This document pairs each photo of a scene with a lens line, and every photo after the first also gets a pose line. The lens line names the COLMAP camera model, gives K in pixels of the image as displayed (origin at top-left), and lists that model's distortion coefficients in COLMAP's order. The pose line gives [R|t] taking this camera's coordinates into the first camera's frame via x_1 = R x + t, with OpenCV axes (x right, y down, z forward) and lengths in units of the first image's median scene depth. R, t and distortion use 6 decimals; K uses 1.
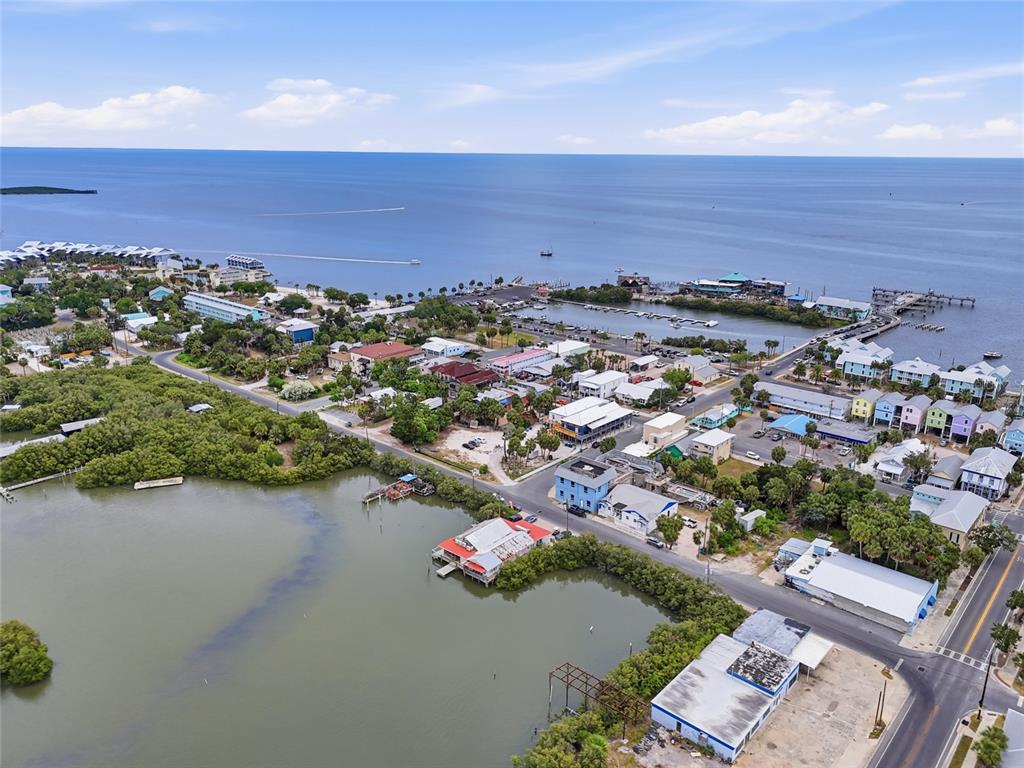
lens RADIAL K [[750.7, 0, 515.8], [0, 750.7, 379.1], [0, 0, 1]] dist [0.066876, -0.065207]
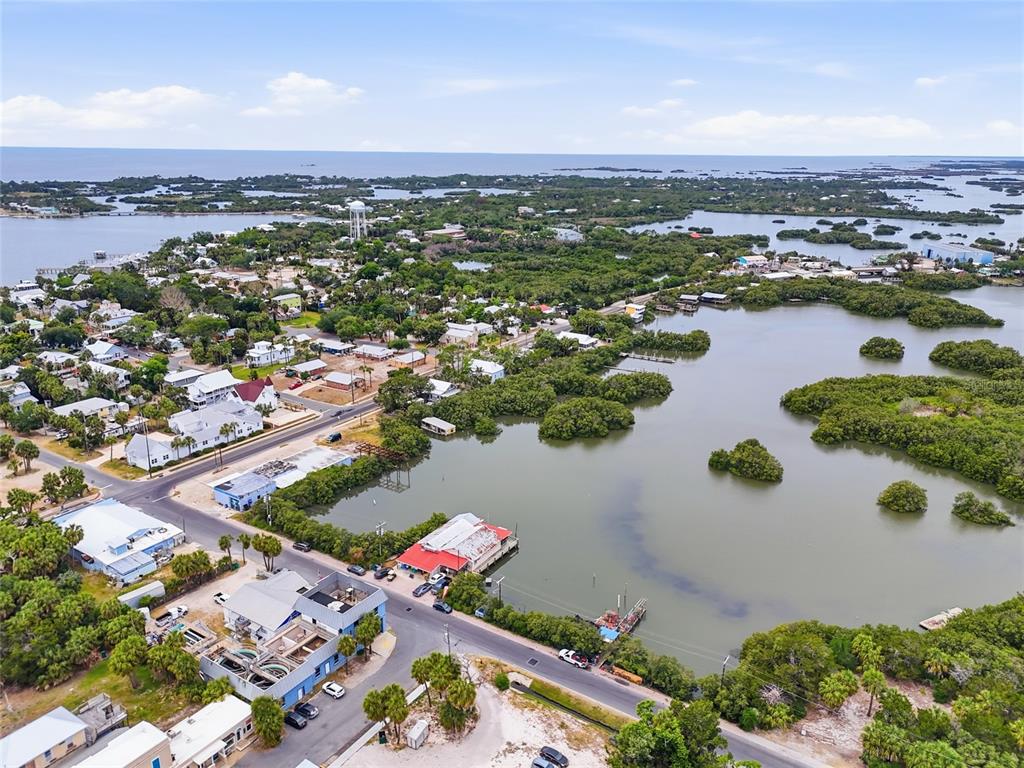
lens RADIAL K [[750.7, 0, 508.6], [0, 750.7, 379.3], [0, 0, 1]] dist [0.066876, -0.065207]
pose [[-0.990580, 0.019882, -0.135485, 0.026344], [-0.058426, 0.833463, 0.549478, -0.375317], [0.123846, 0.552218, -0.824450, 1.266215]]
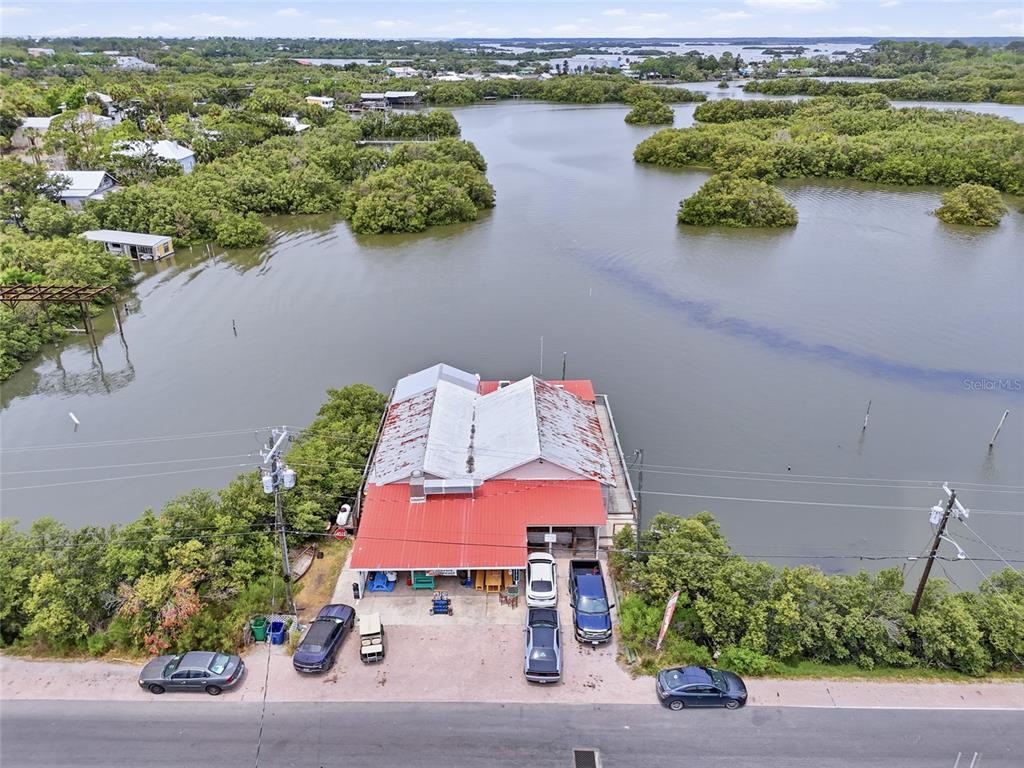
lens RADIAL K [[750.7, 0, 508.1], [0, 750.7, 389.4], [0, 0, 1]] dist [0.066876, -0.065207]
pose [[-0.760167, 0.257823, -0.596384, 0.104126], [-0.203274, 0.777445, 0.595196, 0.013078], [0.617111, 0.573678, -0.538580, 0.860040]]
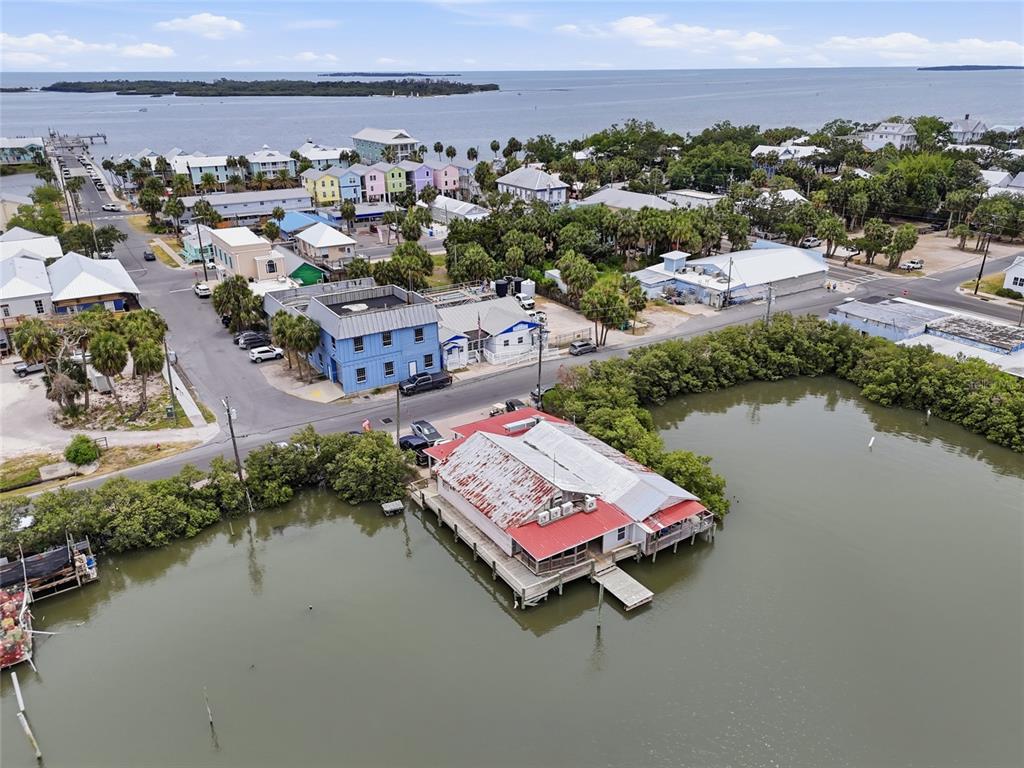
lens RADIAL K [[750.7, 0, 513.2], [0, 750.7, 398.3], [0, 0, 1]] dist [0.066876, -0.065207]
pose [[0.281338, -0.395707, 0.874223, -0.256596], [0.287155, 0.903991, 0.316770, 0.044152], [-0.915637, 0.161918, 0.367956, 0.649281]]
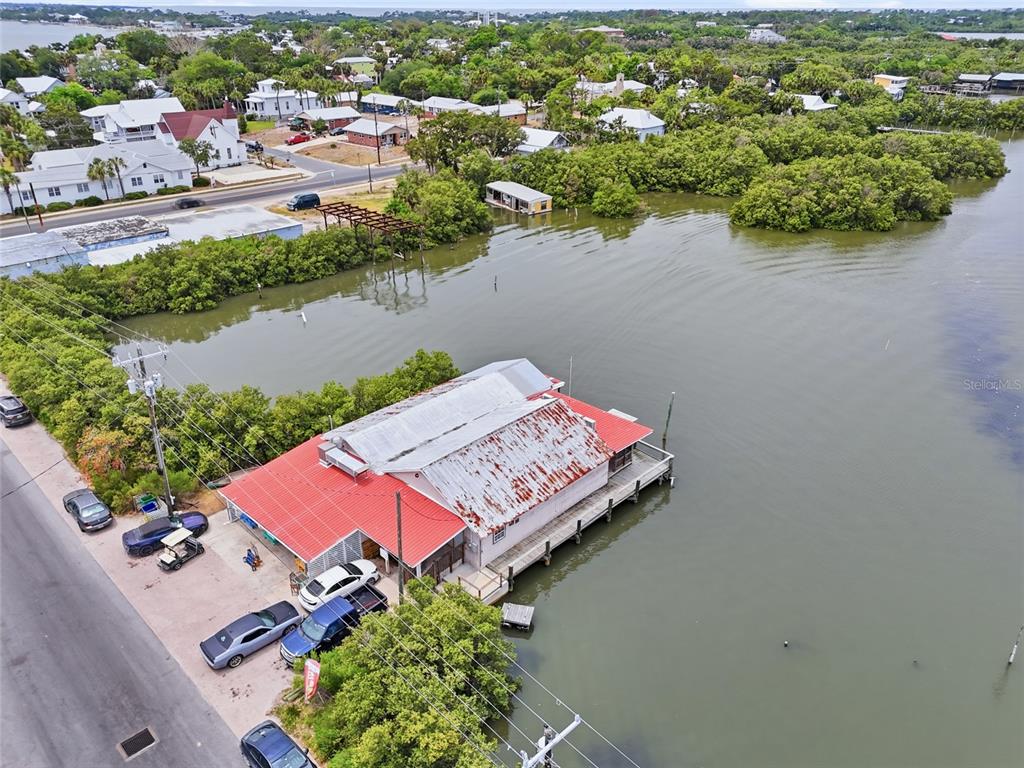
lens RADIAL K [[750.7, 0, 506.1], [0, 750.7, 388.1], [0, 0, 1]] dist [0.066876, -0.065207]
pose [[-0.997305, -0.045166, 0.057820, -0.045400], [0.007056, 0.725371, 0.688322, 0.004429], [-0.073030, 0.686875, -0.723097, 0.884322]]
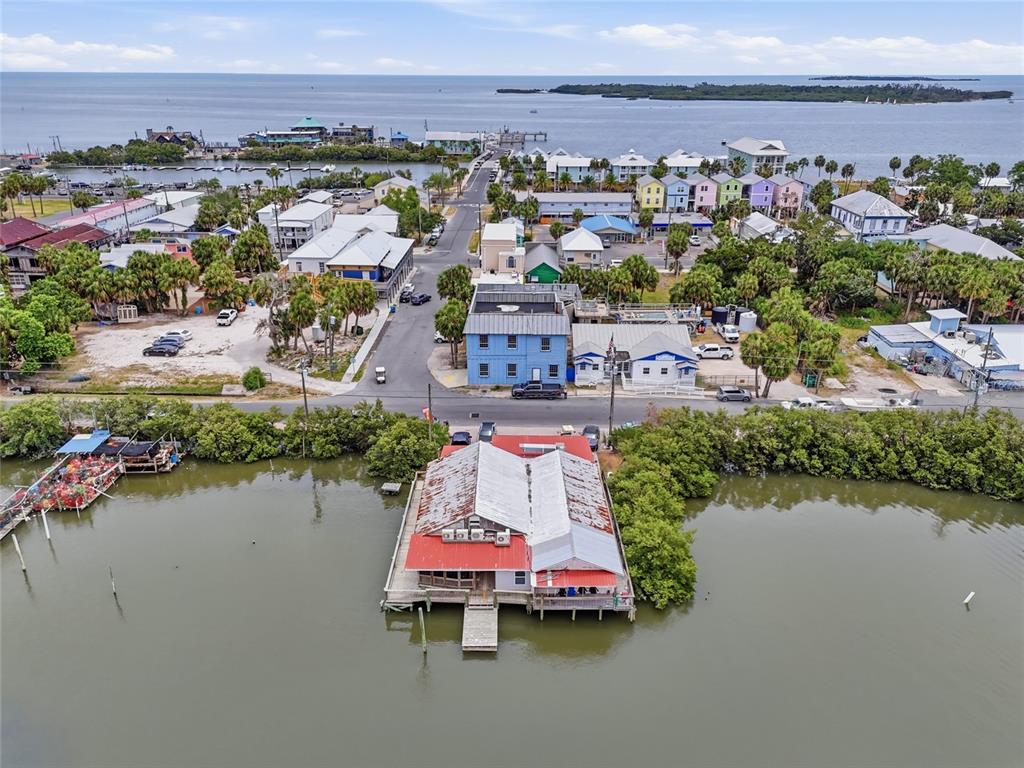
lens RADIAL K [[750.7, 0, 508.8], [0, 750.7, 394.3], [0, 0, 1]] dist [0.066876, -0.065207]
pose [[0.766267, -0.259803, 0.587655, -0.174160], [0.191781, 0.965394, 0.176731, 0.074956], [-0.613234, -0.022722, 0.789575, 0.531128]]
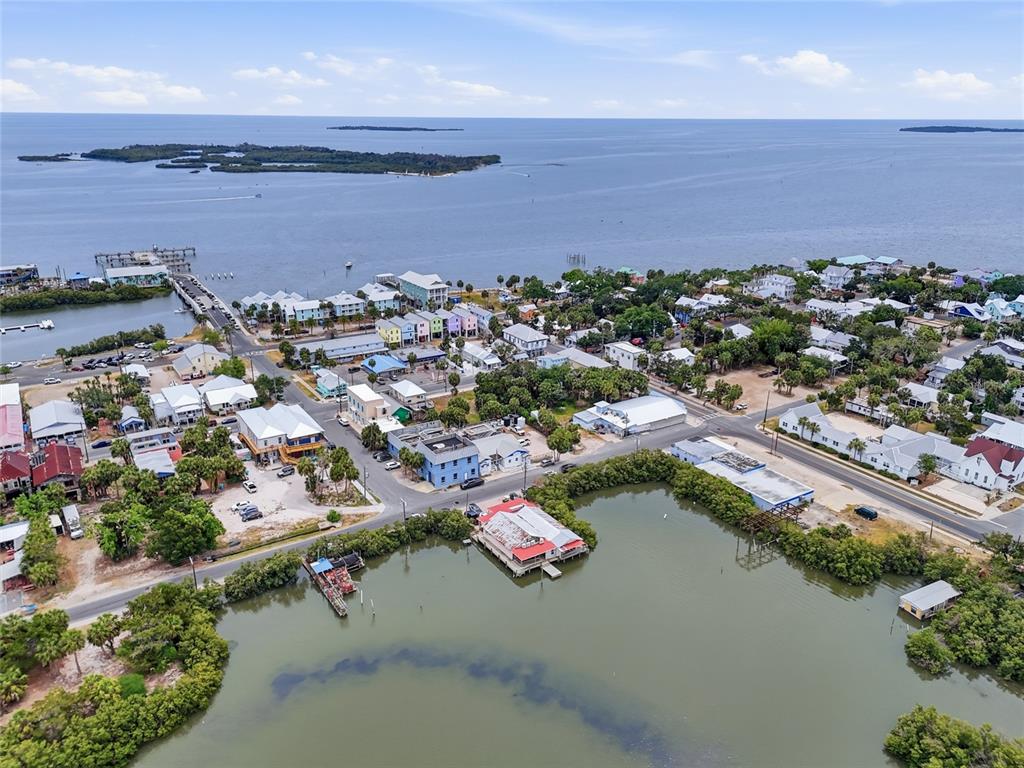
lens RADIAL K [[750.7, 0, 515.2], [0, 750.7, 380.9], [0, 0, 1]] dist [0.066876, -0.065207]
pose [[0.279549, -0.324899, 0.903489, -0.621386], [0.272636, 0.929133, 0.249765, -0.149596], [-0.920610, 0.176502, 0.348317, 0.481840]]
